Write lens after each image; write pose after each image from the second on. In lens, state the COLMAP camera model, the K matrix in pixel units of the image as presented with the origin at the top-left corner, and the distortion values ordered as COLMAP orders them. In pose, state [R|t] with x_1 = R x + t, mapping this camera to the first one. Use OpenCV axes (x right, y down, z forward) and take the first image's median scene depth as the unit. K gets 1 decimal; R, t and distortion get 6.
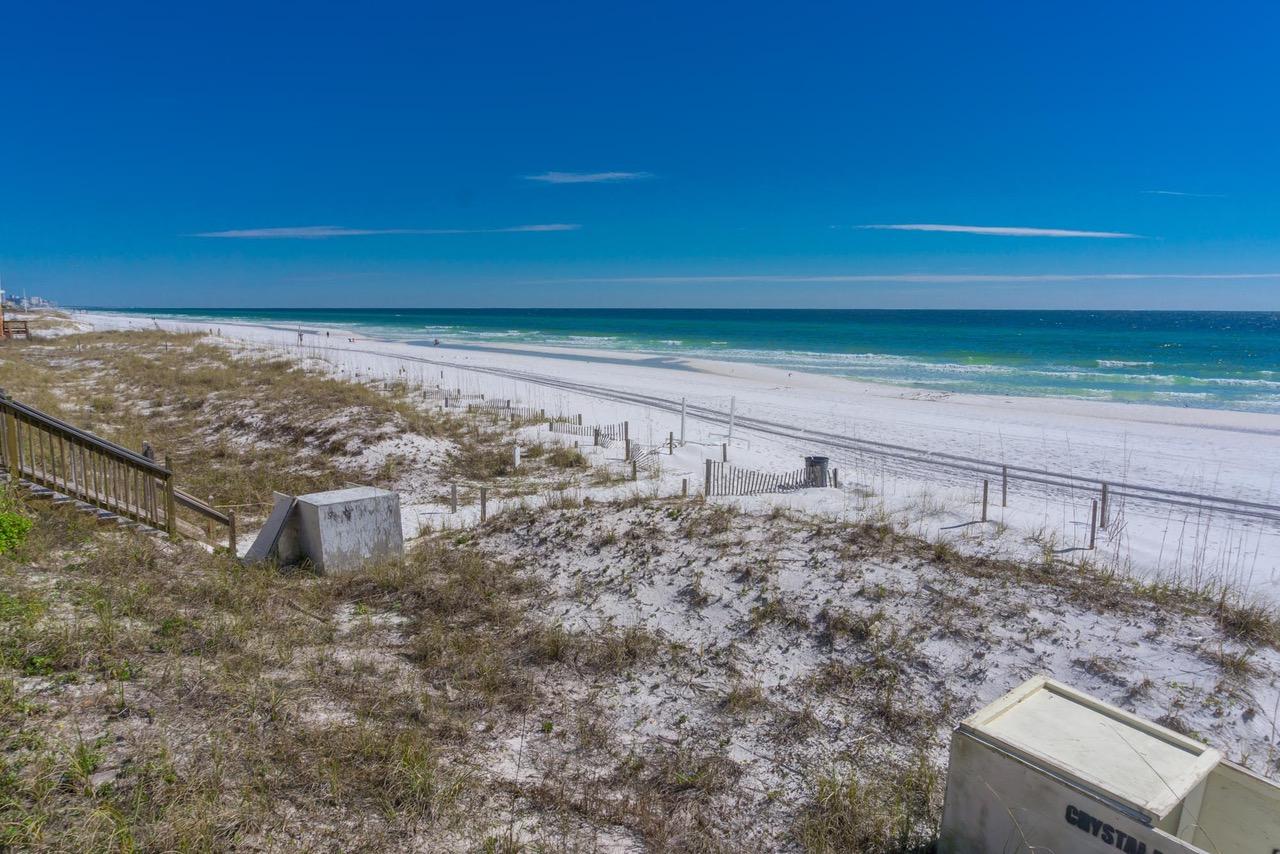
lens RADIAL K [[869.5, 0, 640.0], [0, 869.5, 427.0], [0, 0, 1]] dist [-0.014083, -0.002794]
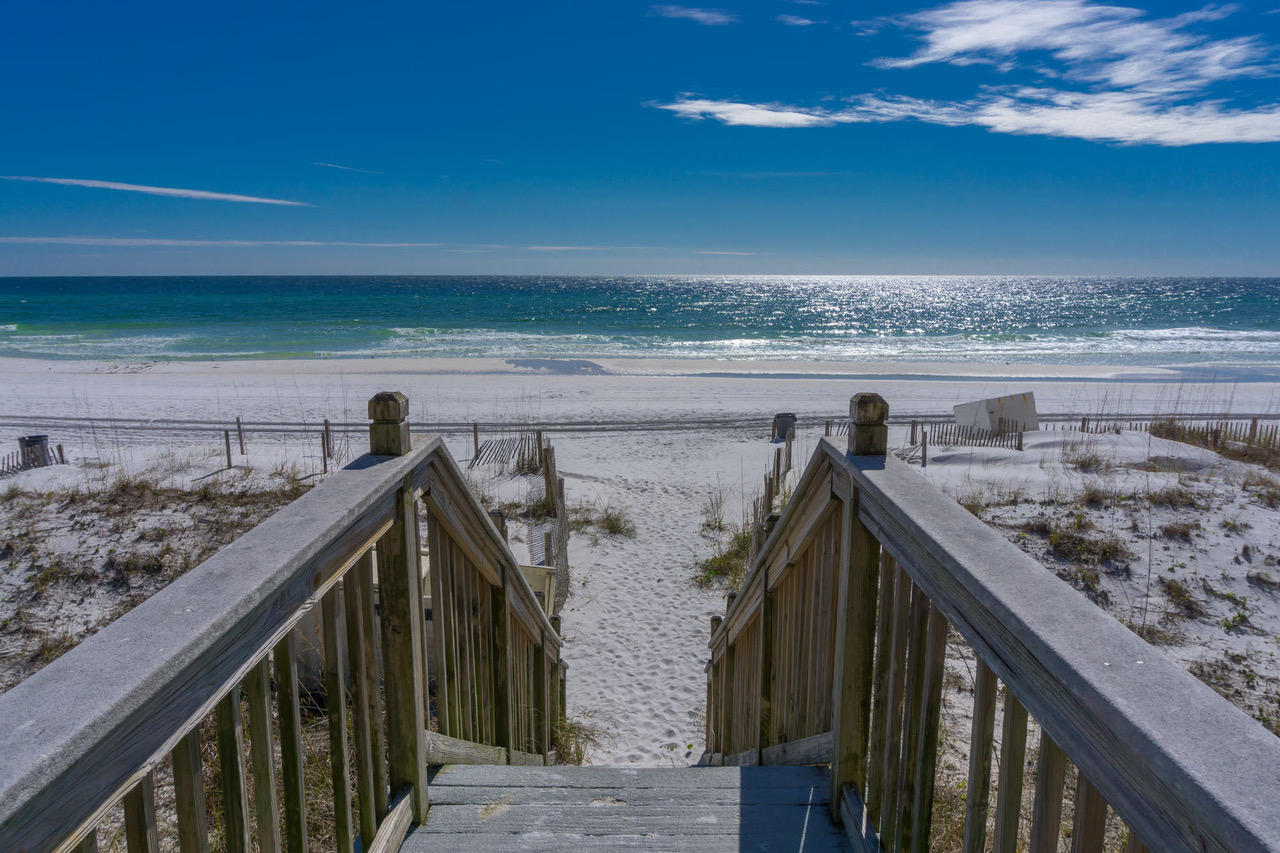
lens RADIAL K [[869.5, 0, 640.0], [0, 869.5, 426.5], [0, 0, 1]] dist [-0.014083, -0.002794]
pose [[0.645889, -0.137231, 0.750996, -0.125623], [0.107955, 0.990244, 0.088103, 0.025469], [-0.755760, 0.024168, 0.654403, -0.161341]]
